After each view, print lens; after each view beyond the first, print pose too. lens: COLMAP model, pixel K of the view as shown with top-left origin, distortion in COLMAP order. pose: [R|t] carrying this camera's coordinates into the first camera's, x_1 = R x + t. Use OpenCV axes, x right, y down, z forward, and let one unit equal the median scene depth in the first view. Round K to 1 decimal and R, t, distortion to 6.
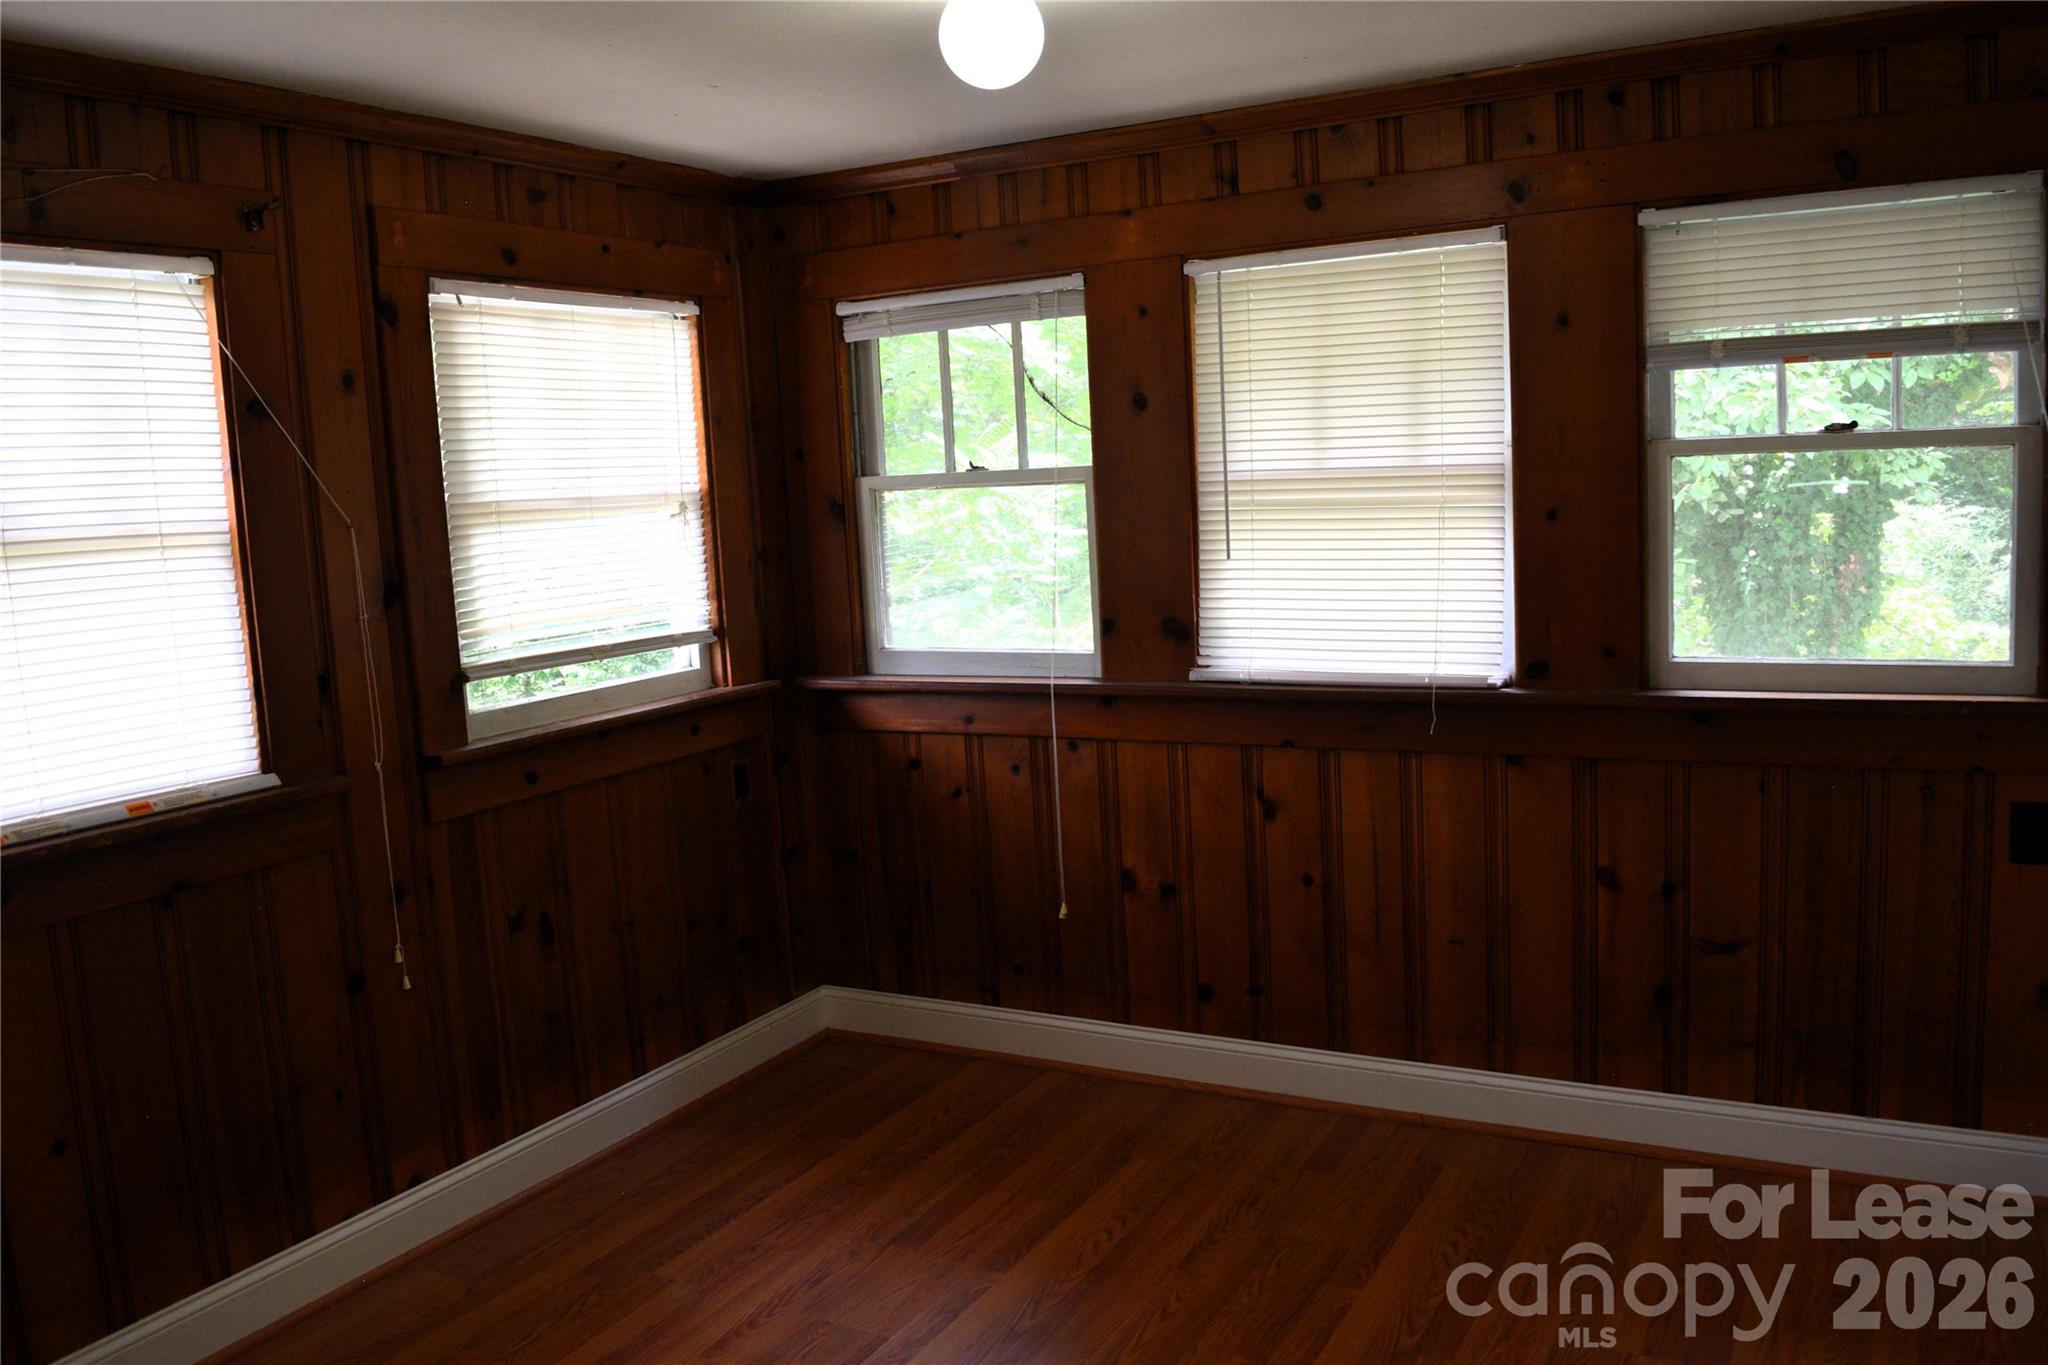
lens RADIAL K [[1593.4, 0, 988.9], [0, 1593.4, 680.7], [0, 0, 1]] dist [-0.089198, 0.014197]
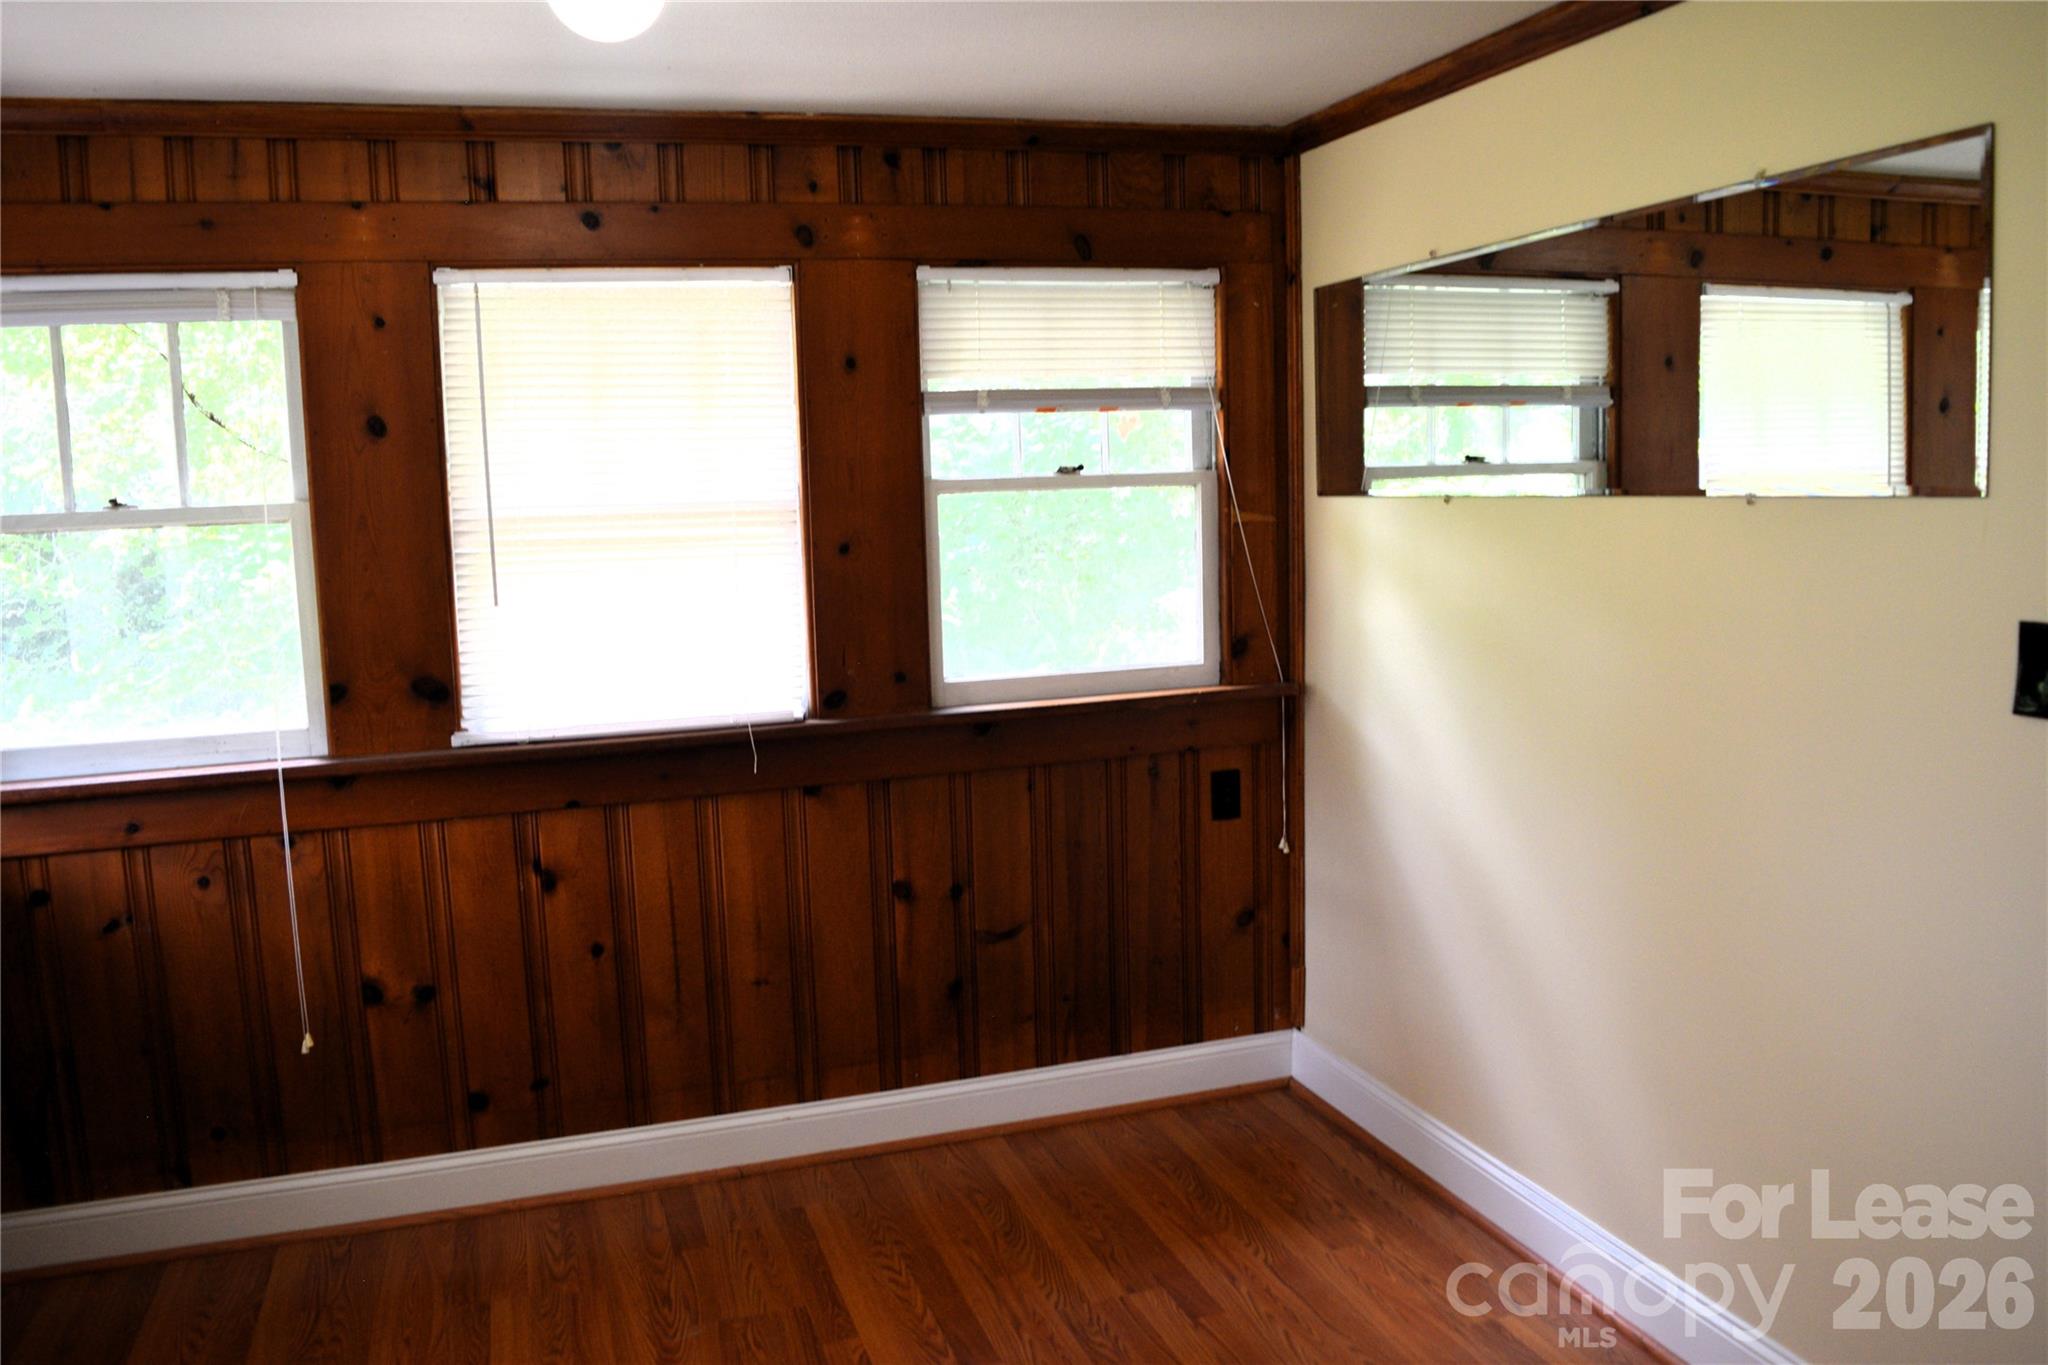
lens RADIAL K [[1635.4, 0, 1039.4], [0, 1635.4, 677.5], [0, 0, 1]] dist [-0.090547, 0.008109]
pose [[0.664993, -0.062202, 0.744255, -0.328006], [0.093796, 0.995591, -0.000599, -0.007549], [-0.740936, 0.070207, 0.667896, 0.172026]]
